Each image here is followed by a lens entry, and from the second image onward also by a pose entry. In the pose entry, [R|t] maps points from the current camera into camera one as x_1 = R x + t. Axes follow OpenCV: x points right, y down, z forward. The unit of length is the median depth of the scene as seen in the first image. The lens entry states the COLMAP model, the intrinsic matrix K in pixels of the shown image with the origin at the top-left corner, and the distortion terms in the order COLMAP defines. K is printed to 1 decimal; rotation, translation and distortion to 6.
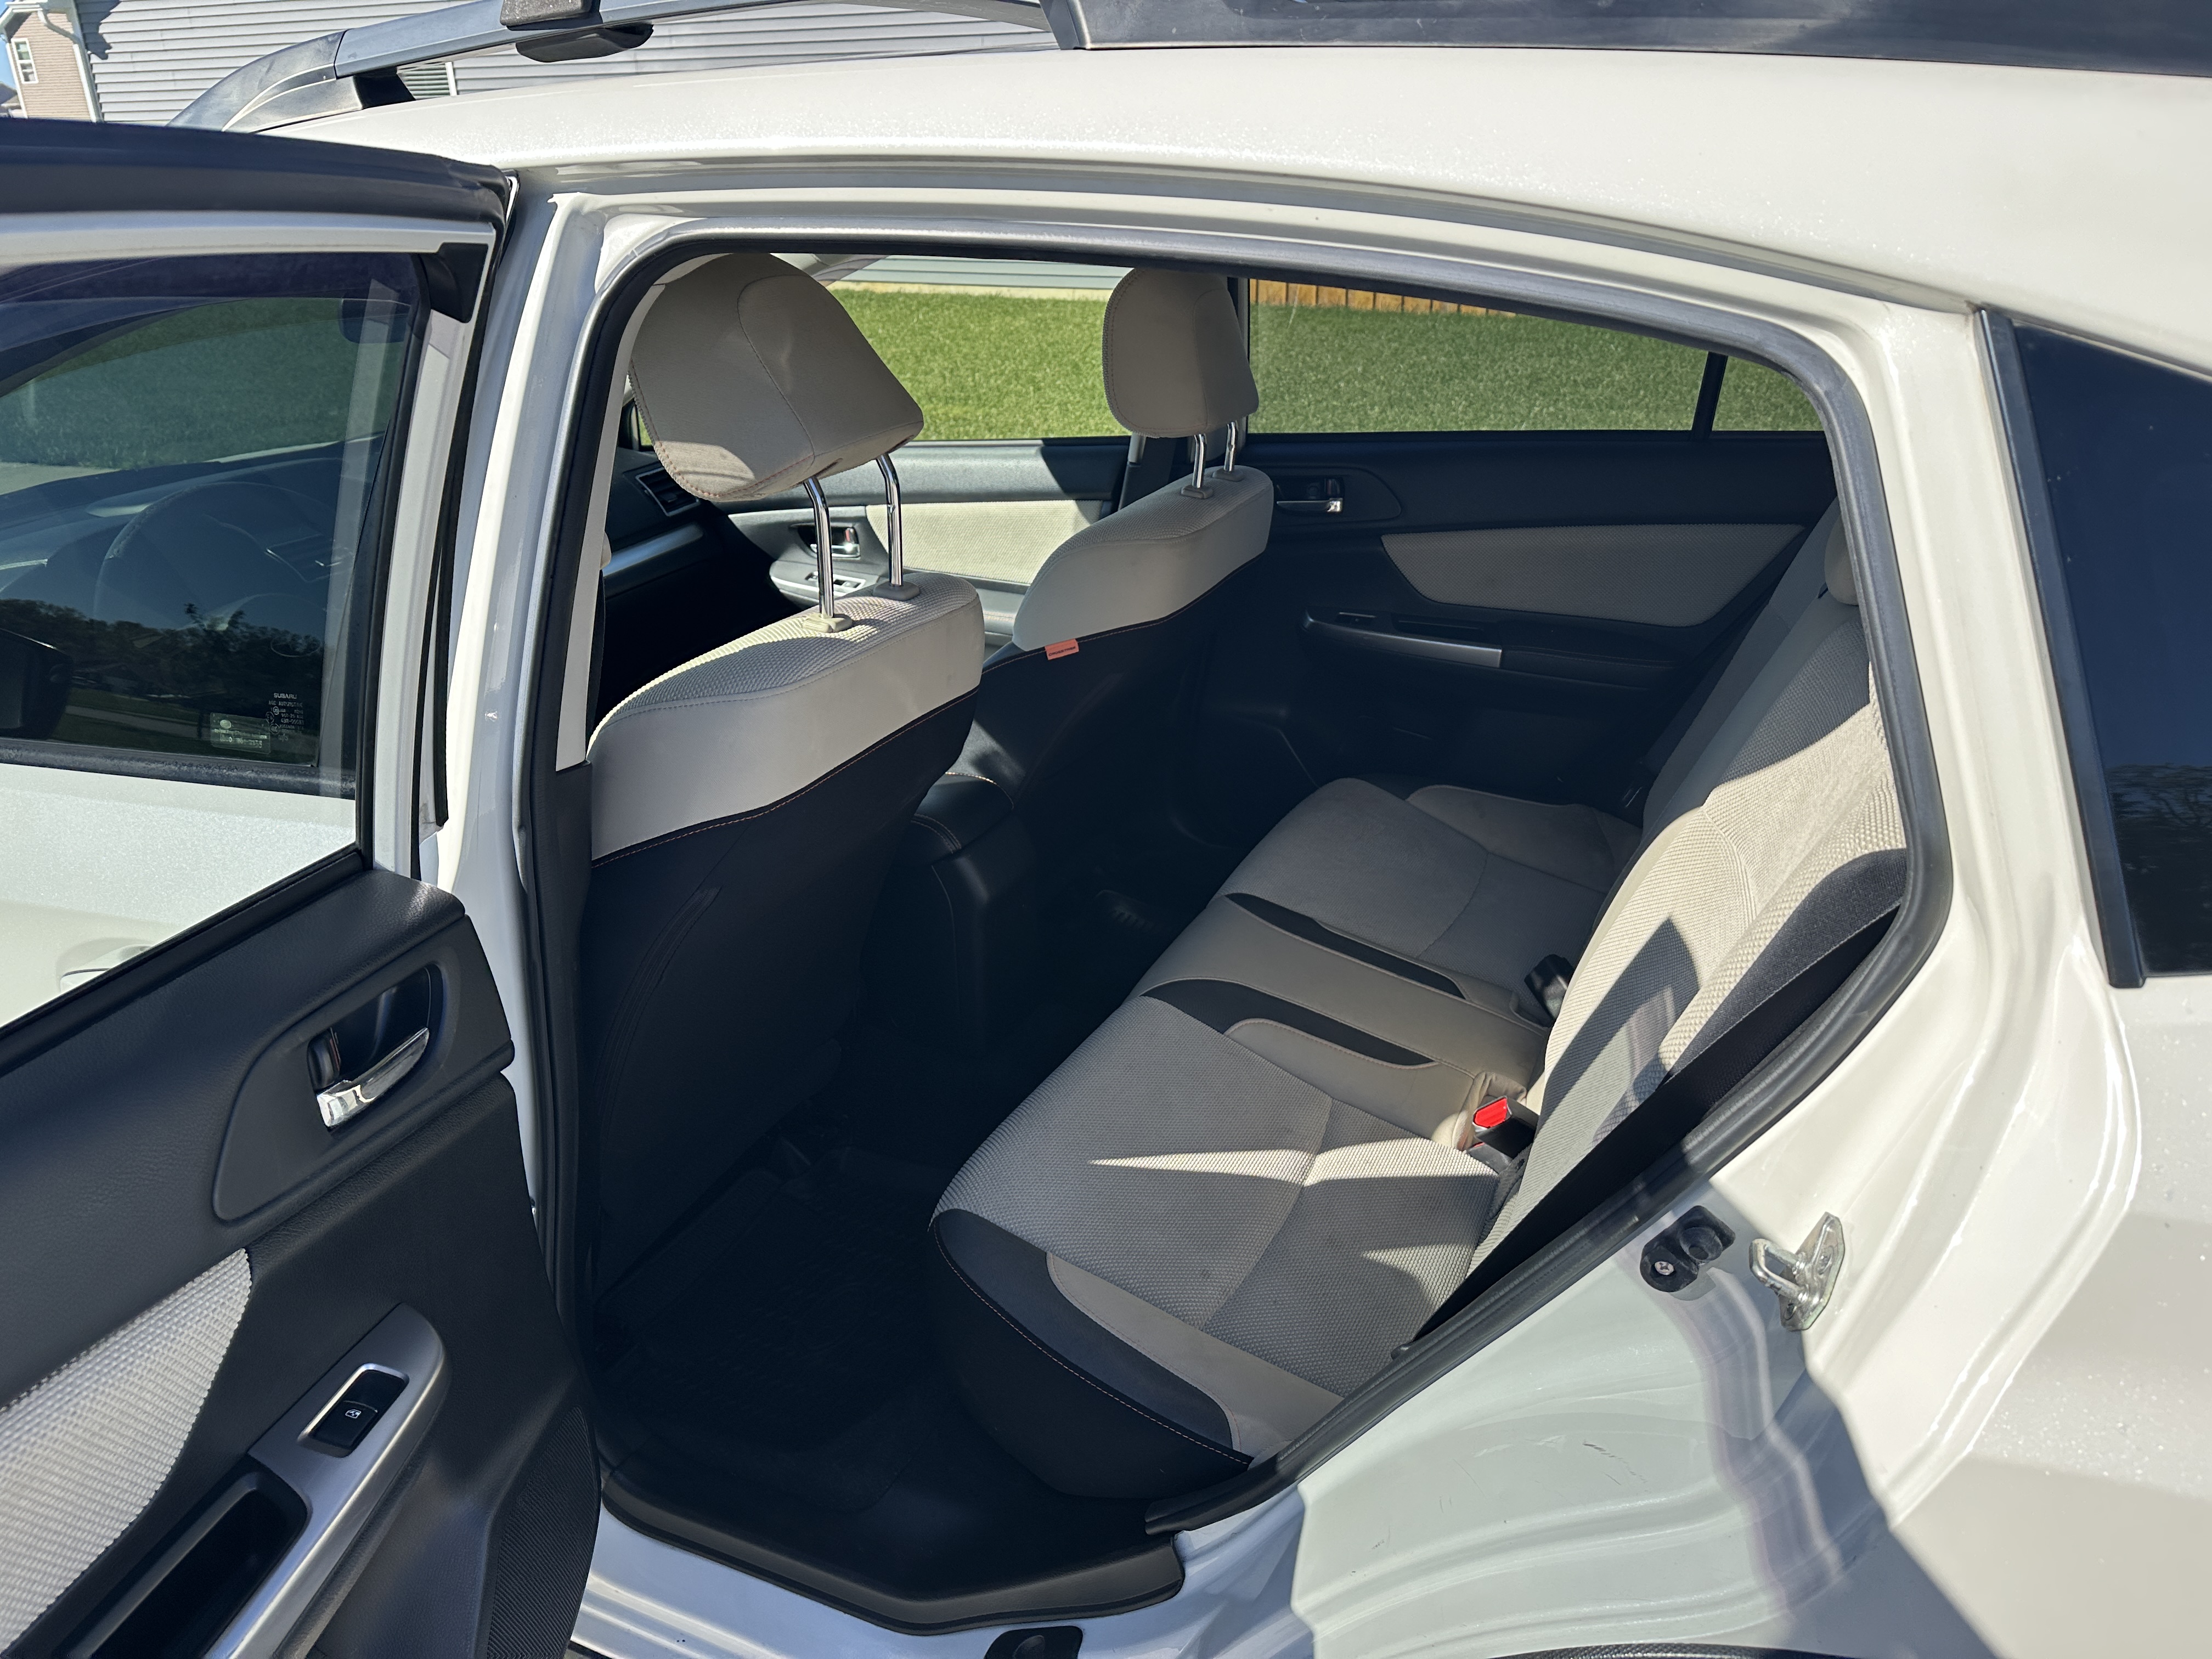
lens RADIAL K [[1573.5, 0, 1109.1], [0, 1573.5, 826.9], [0, 0, 1]] dist [0.010781, -0.016781]
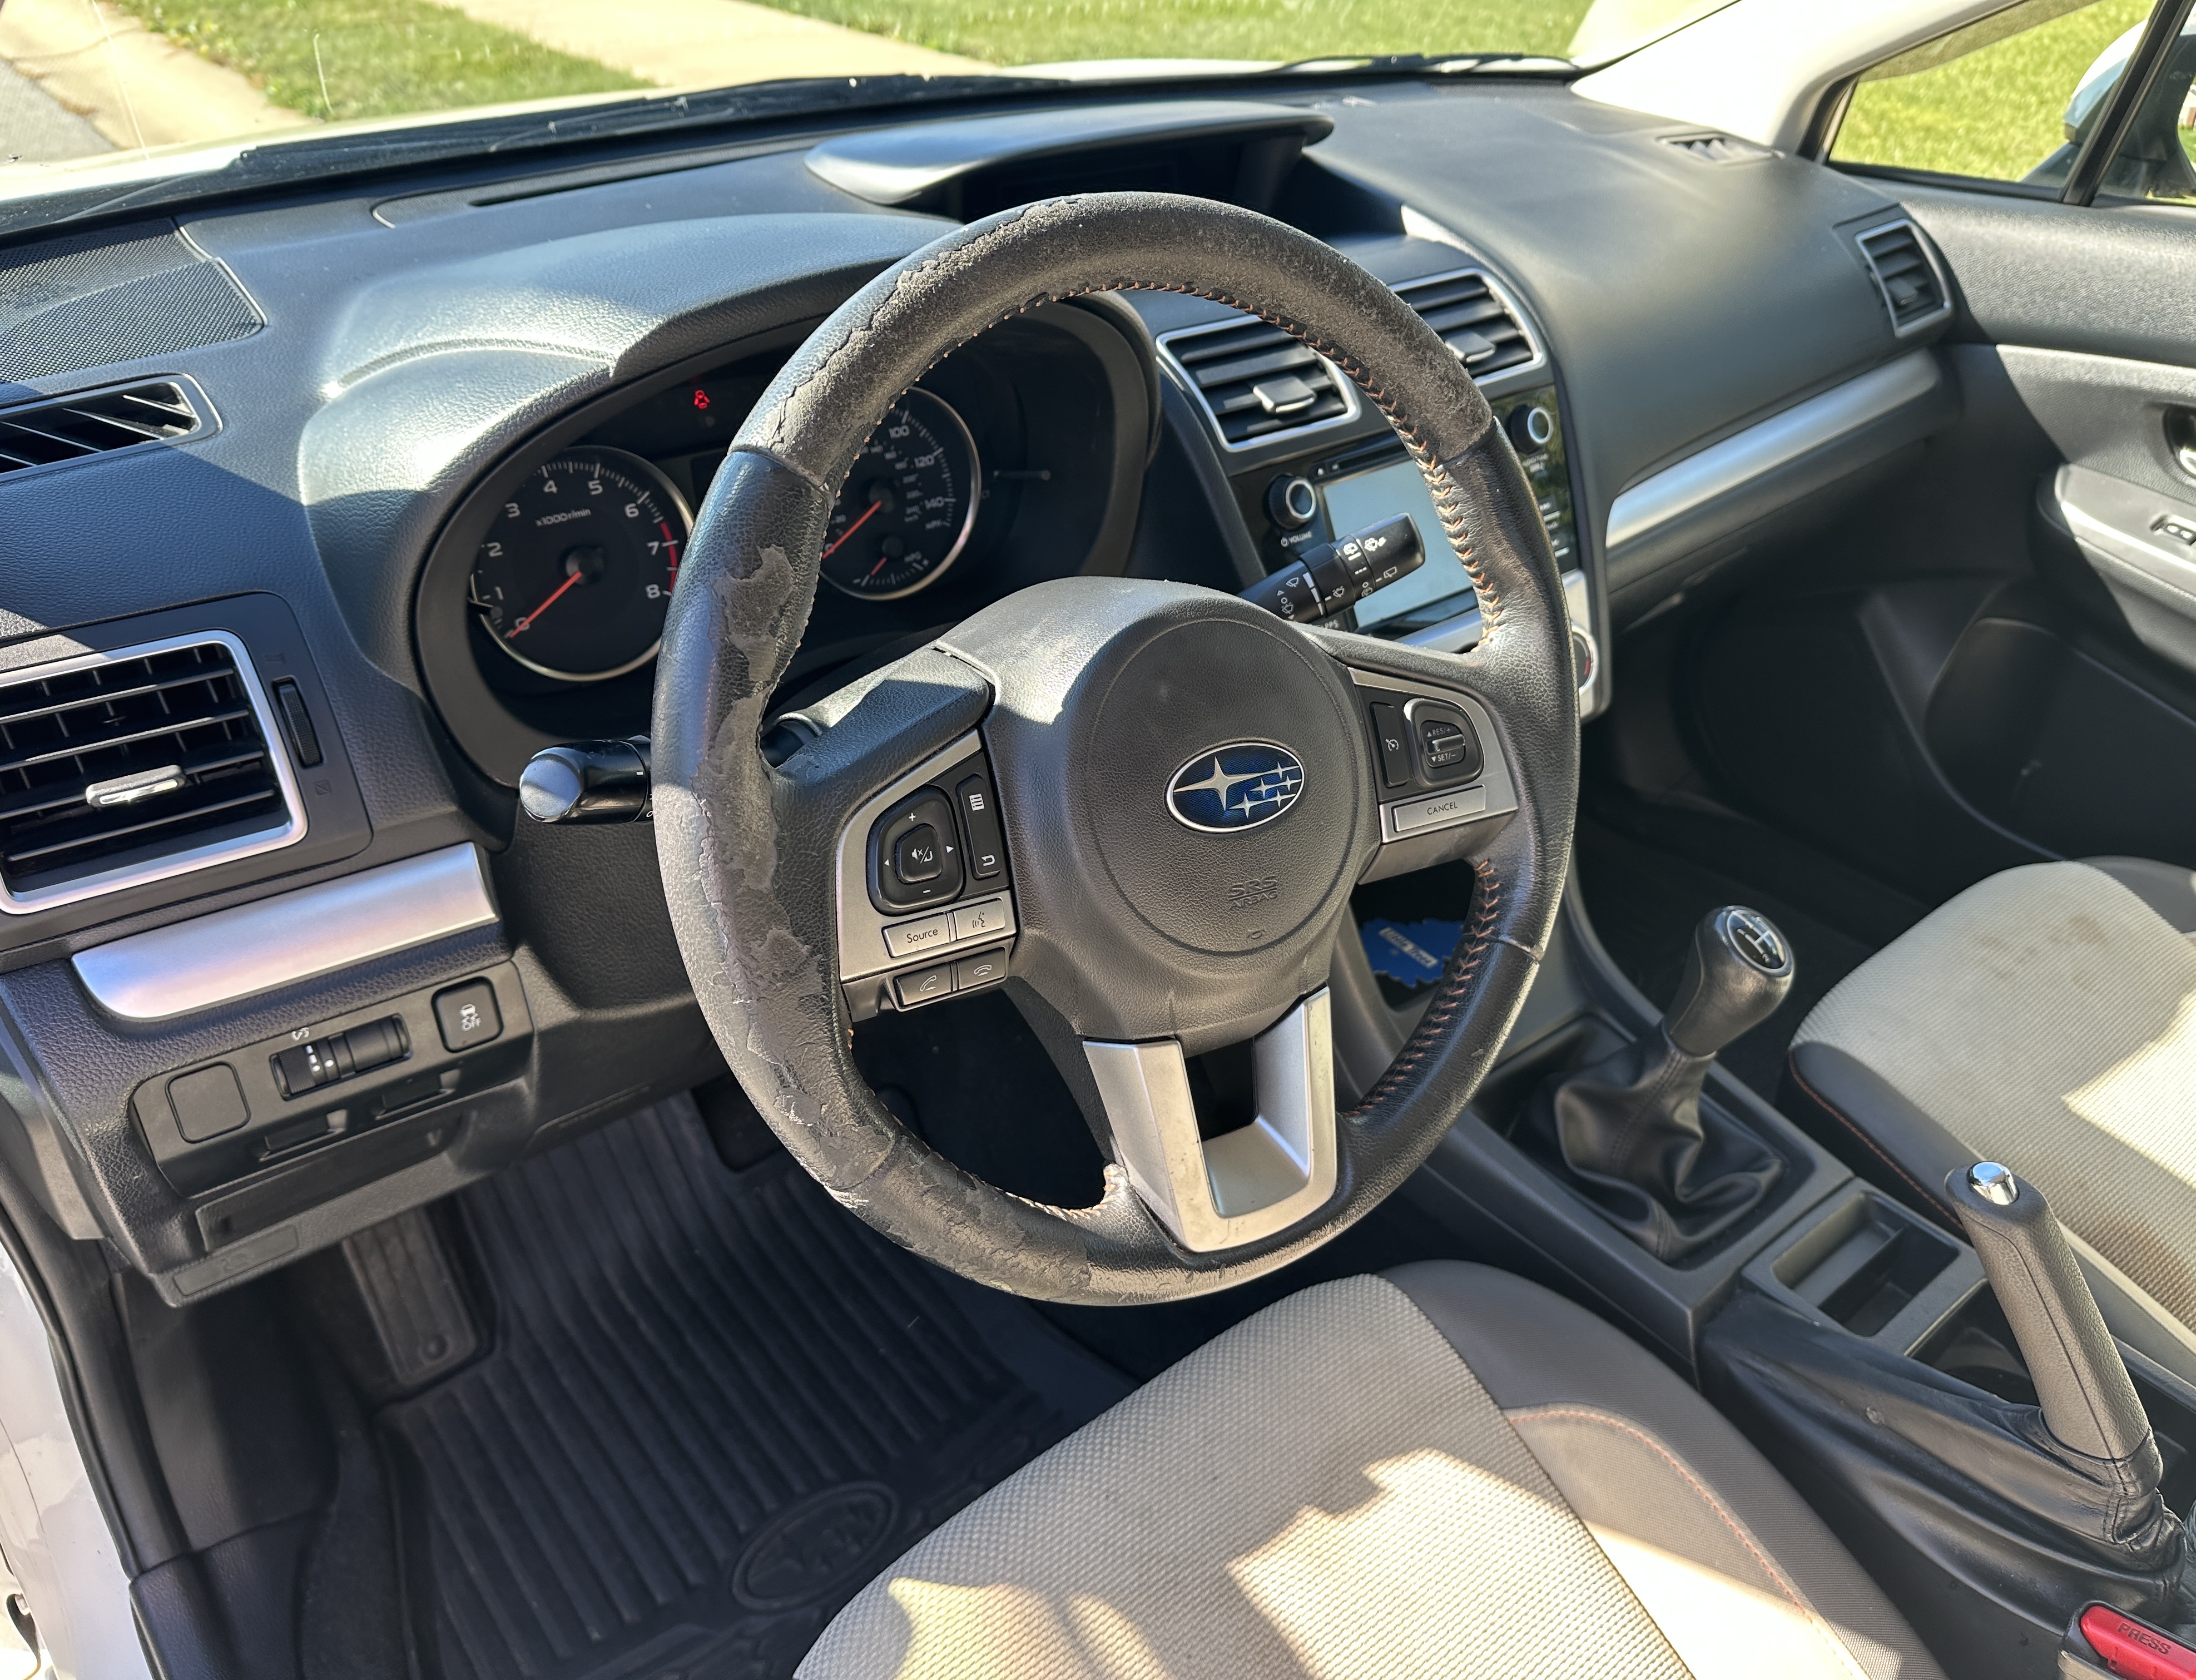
lens RADIAL K [[1710.3, 0, 1098.0], [0, 1710.3, 840.0], [0, 0, 1]] dist [-0.003416, -0.002285]
pose [[0.885314, 0.297735, -0.357174, -0.599237], [-0.234547, 0.949182, 0.209862, -0.244499], [0.401506, -0.102019, 0.910157, 1.006342]]
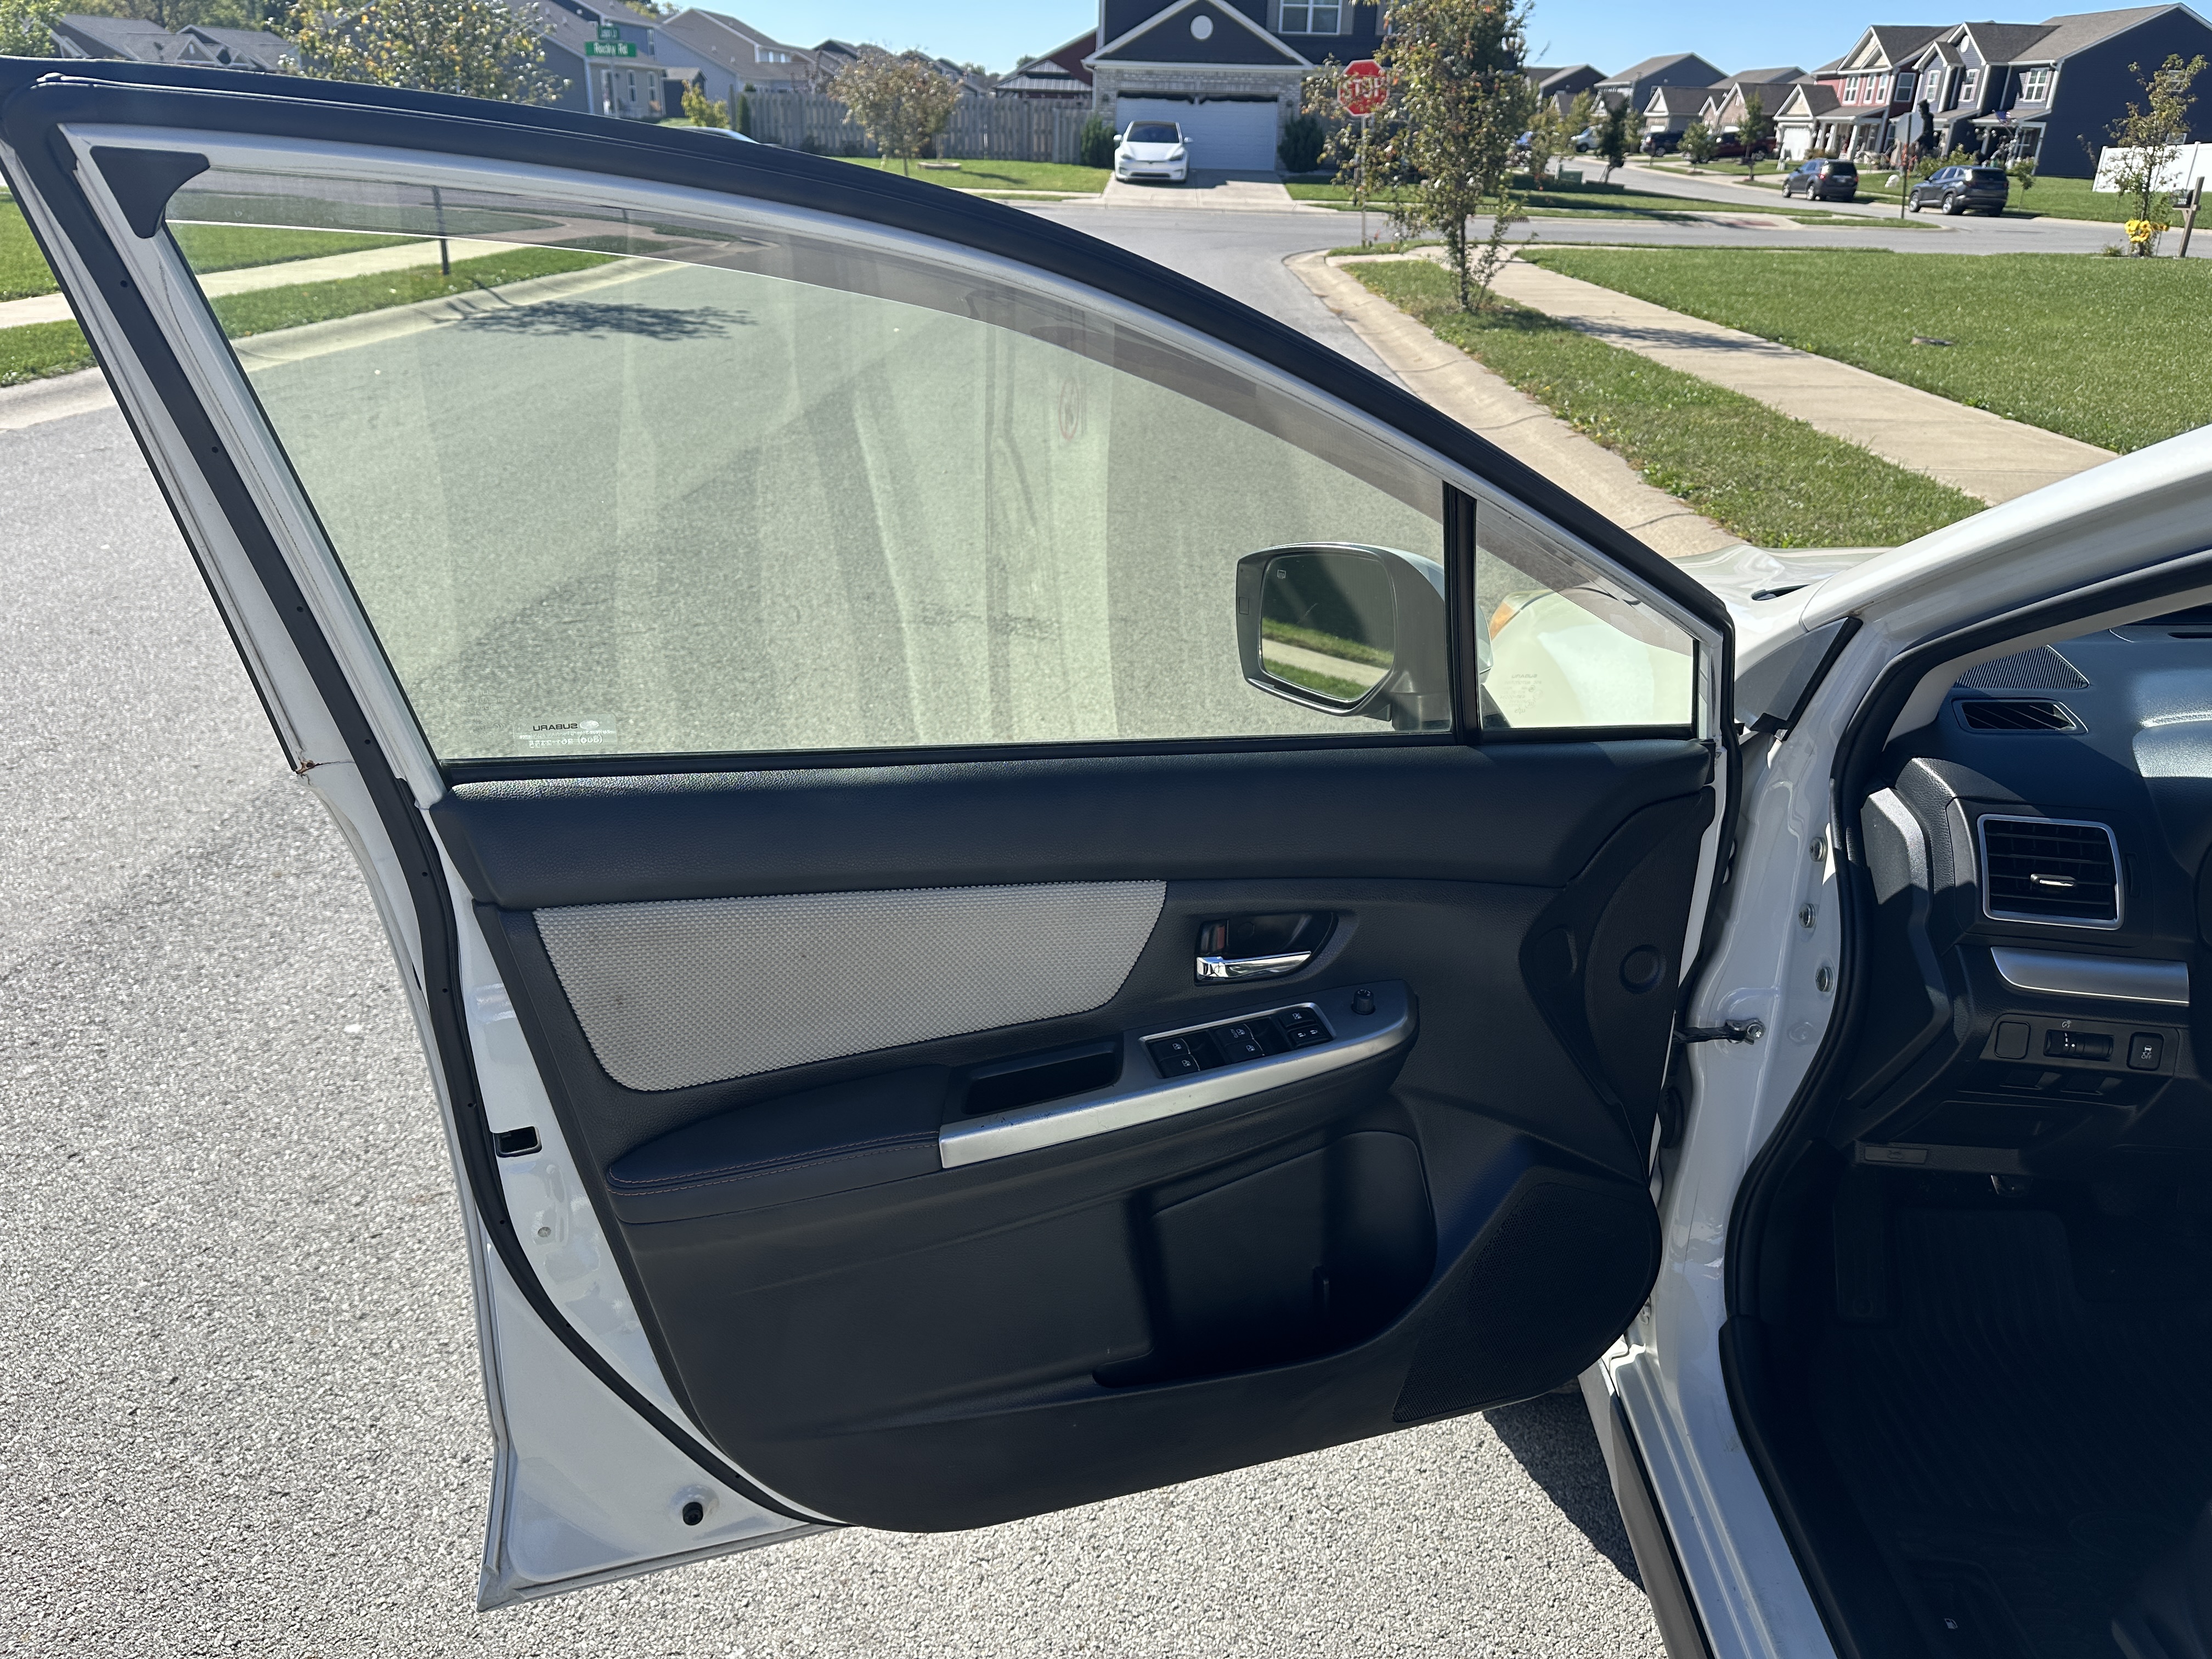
lens RADIAL K [[1573.5, 0, 1109.1], [0, 1573.5, 826.9], [0, 0, 1]] dist [0.010781, -0.016781]
pose [[0.384716, 0.397544, -0.833038, -0.452882], [-0.397234, 0.885957, 0.239346, -0.115324], [0.833186, 0.238830, 0.498760, 0.345607]]
